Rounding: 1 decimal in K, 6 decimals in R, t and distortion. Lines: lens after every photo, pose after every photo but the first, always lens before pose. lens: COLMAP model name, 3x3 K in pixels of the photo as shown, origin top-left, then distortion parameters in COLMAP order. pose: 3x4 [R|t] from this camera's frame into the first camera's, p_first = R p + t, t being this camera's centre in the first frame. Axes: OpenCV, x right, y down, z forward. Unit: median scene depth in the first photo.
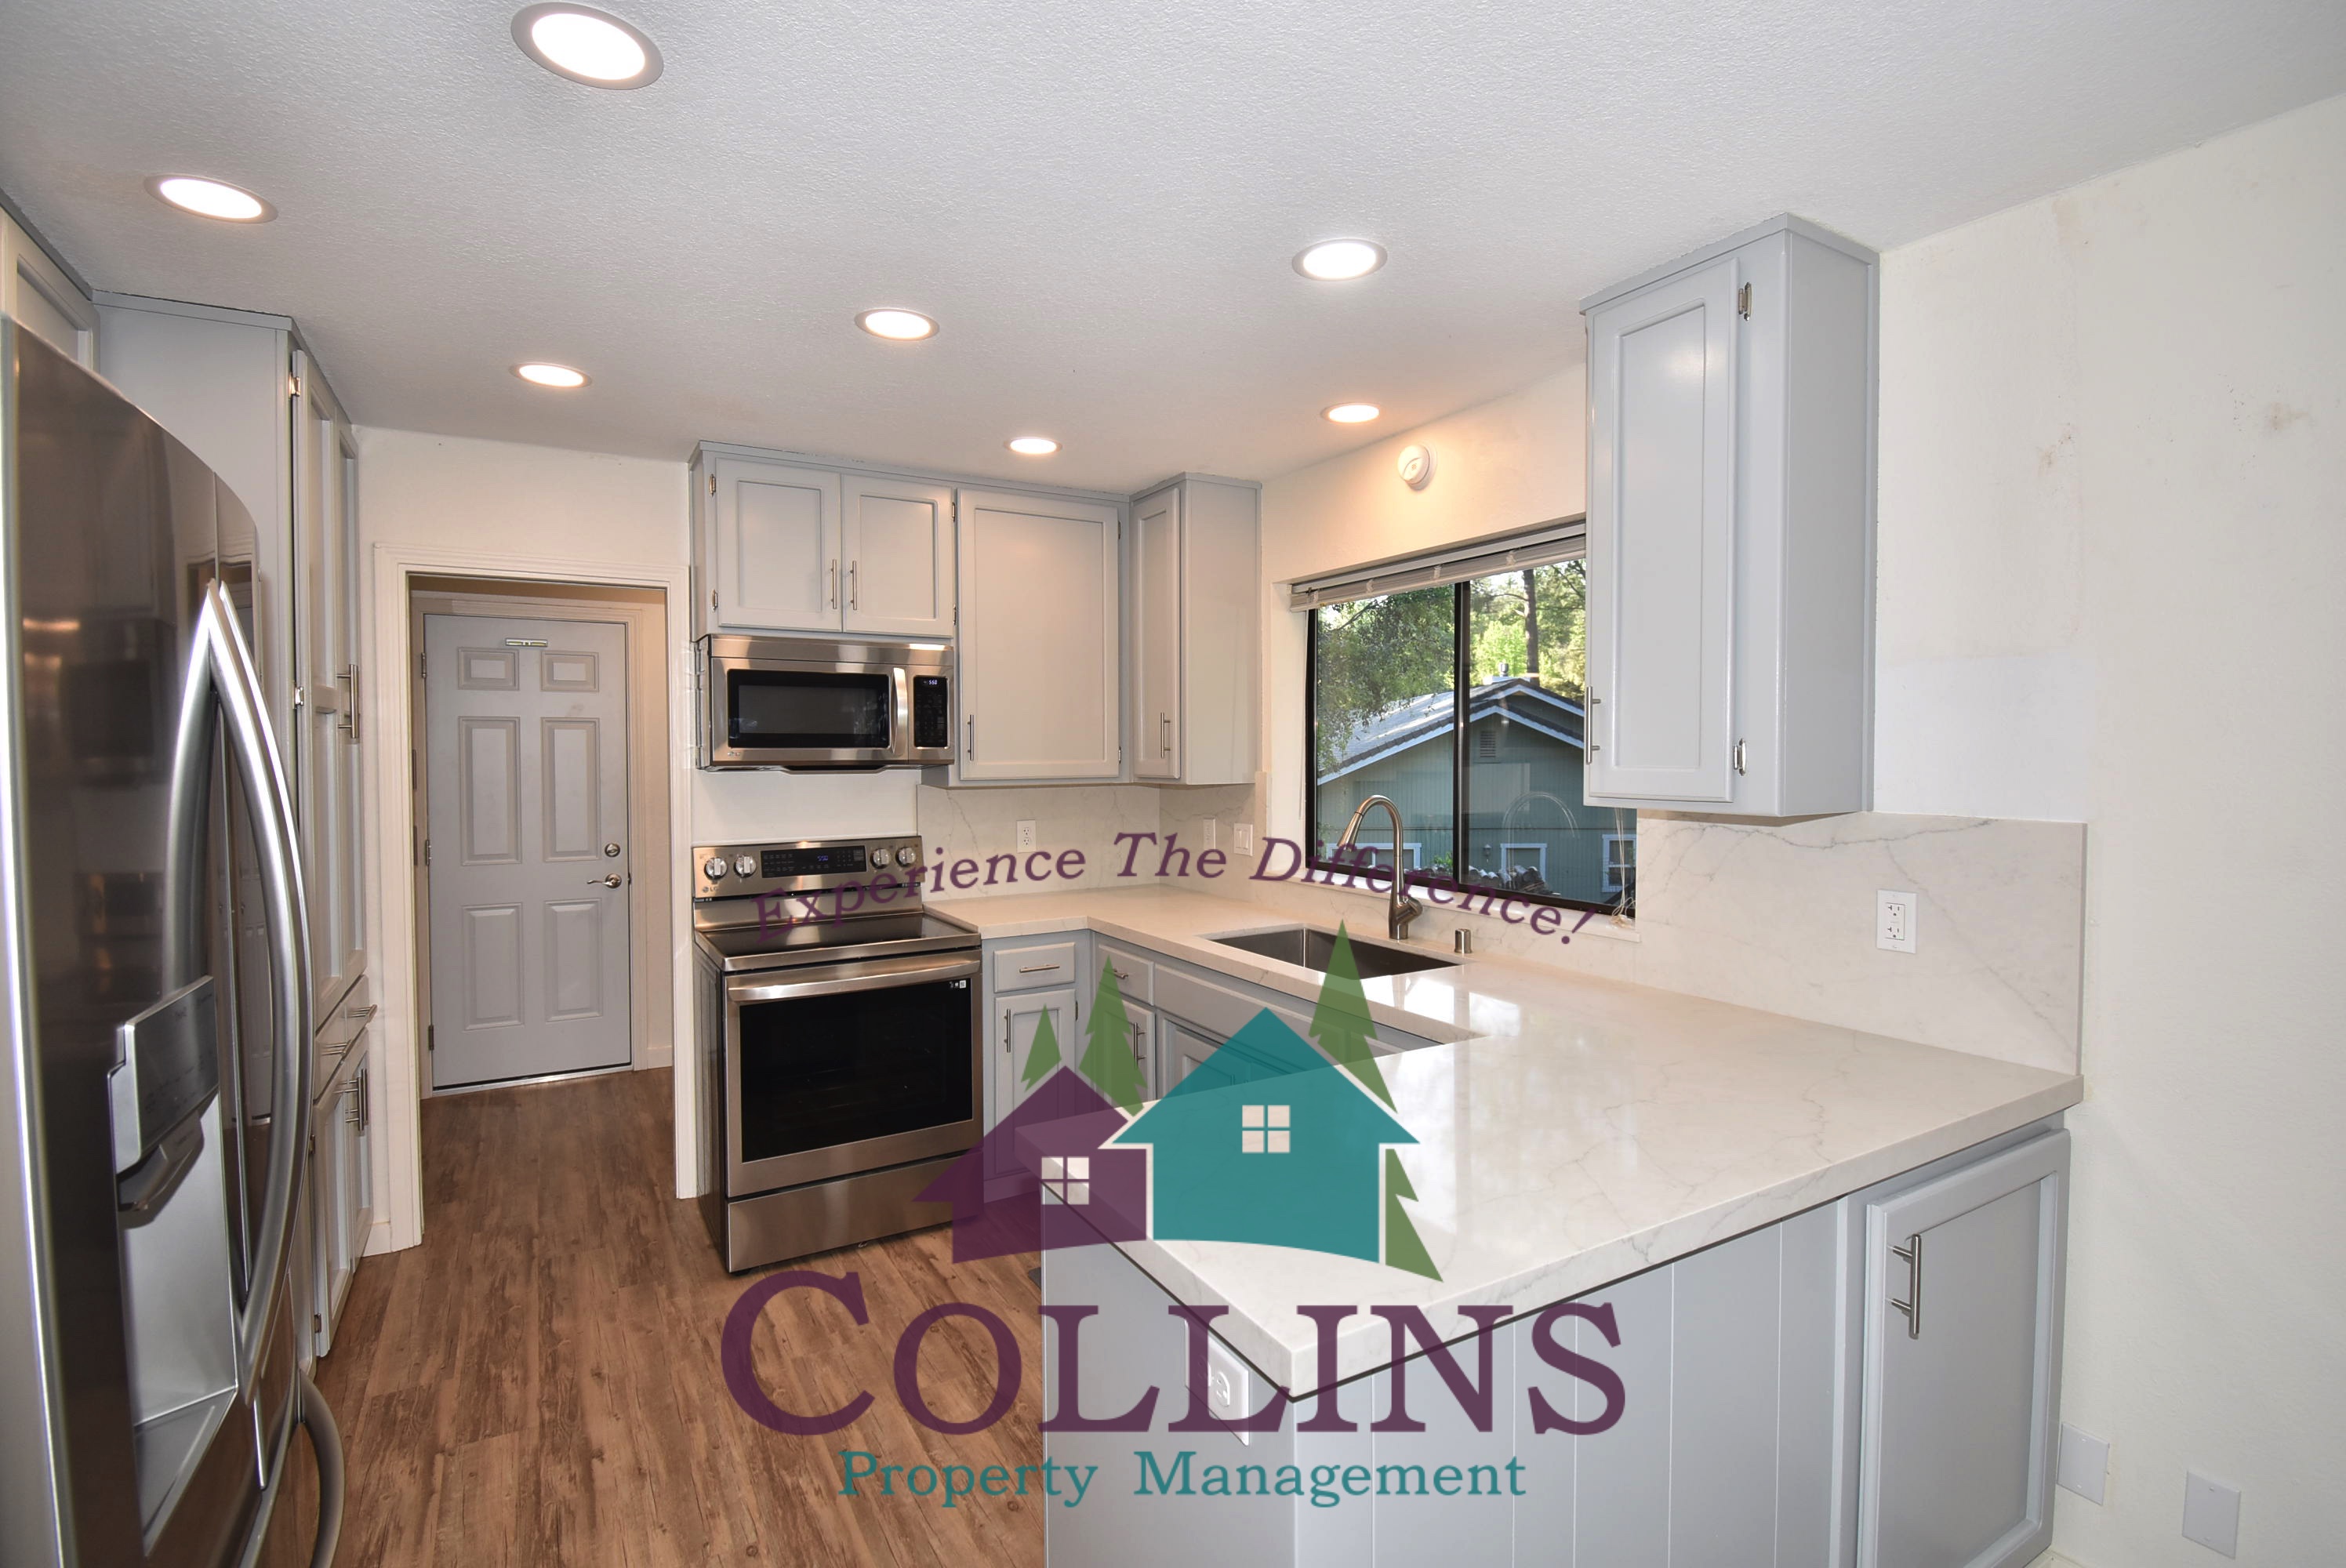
lens RADIAL K [[1073.0, 0, 1176.0], [0, 1073.0, 780.5], [0, 0, 1]] dist [-0.019699, -0.001245]
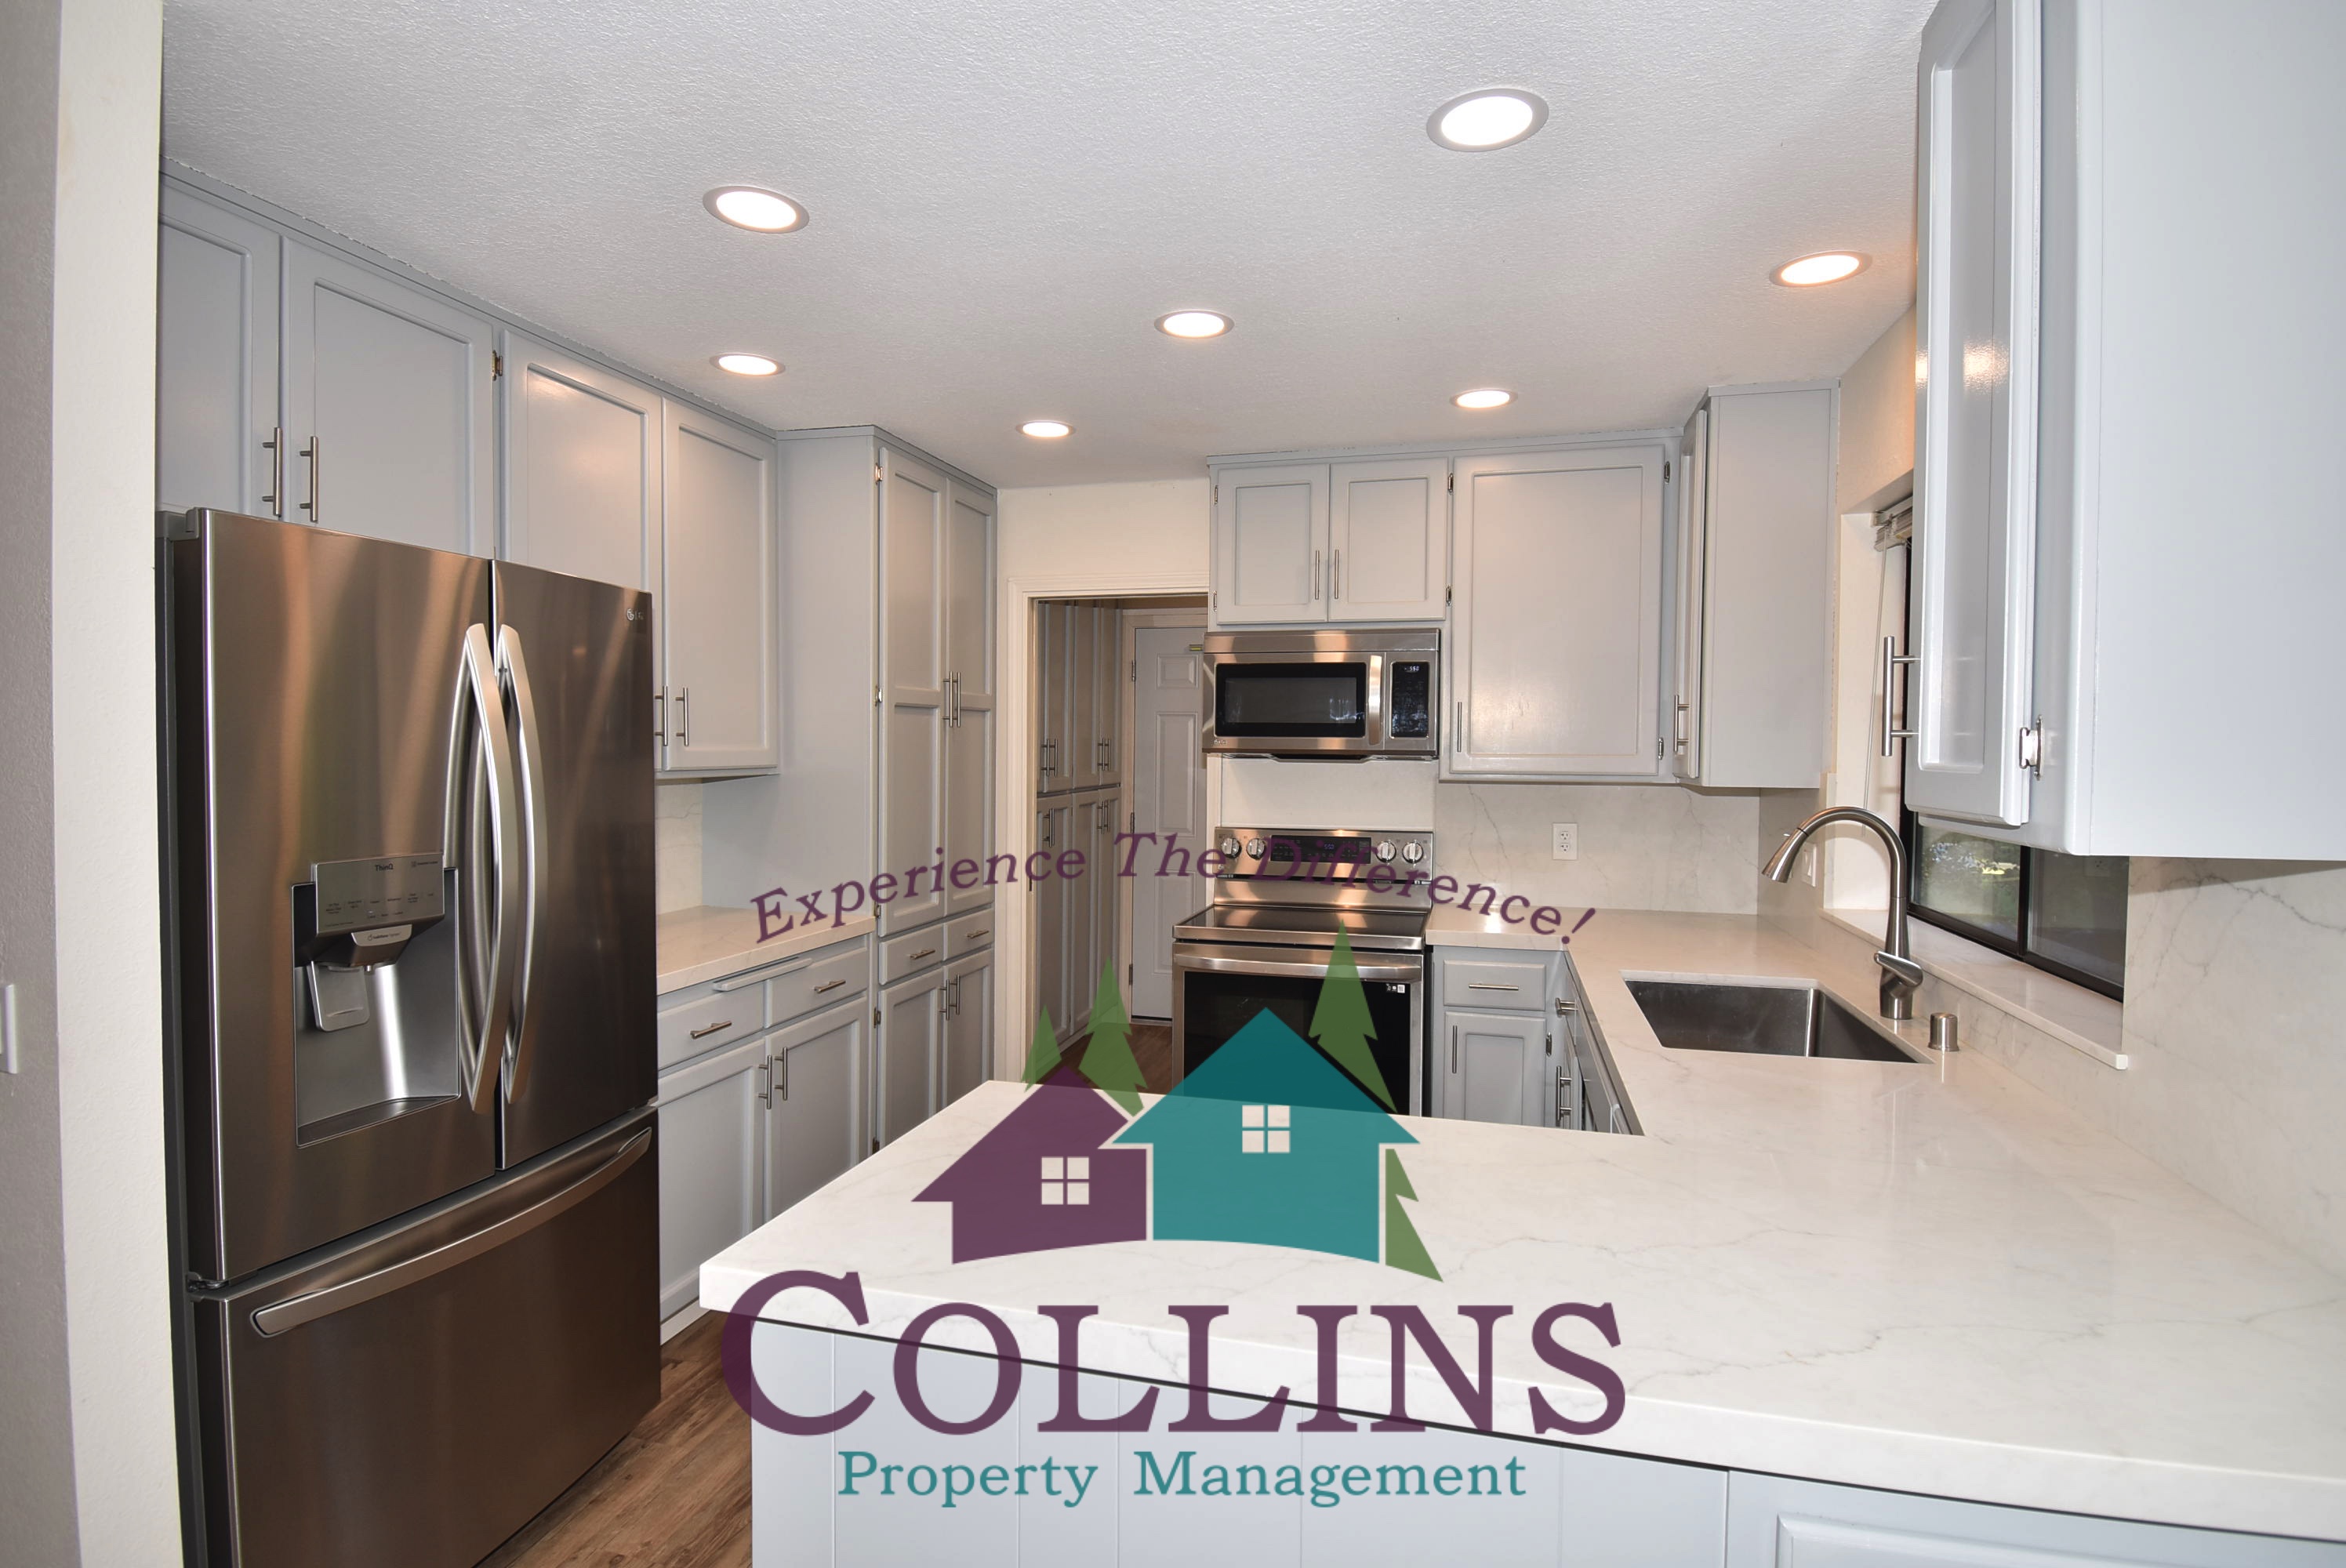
lens RADIAL K [[1112.8, 0, 1182.7], [0, 1112.8, 780.9], [0, 0, 1]] dist [-0.006520, -0.000188]
pose [[0.698940, 0.032501, -0.714441, 0.347051], [-0.033817, 0.999351, 0.012379, 0.002674], [0.714380, 0.015508, 0.699586, 0.171511]]
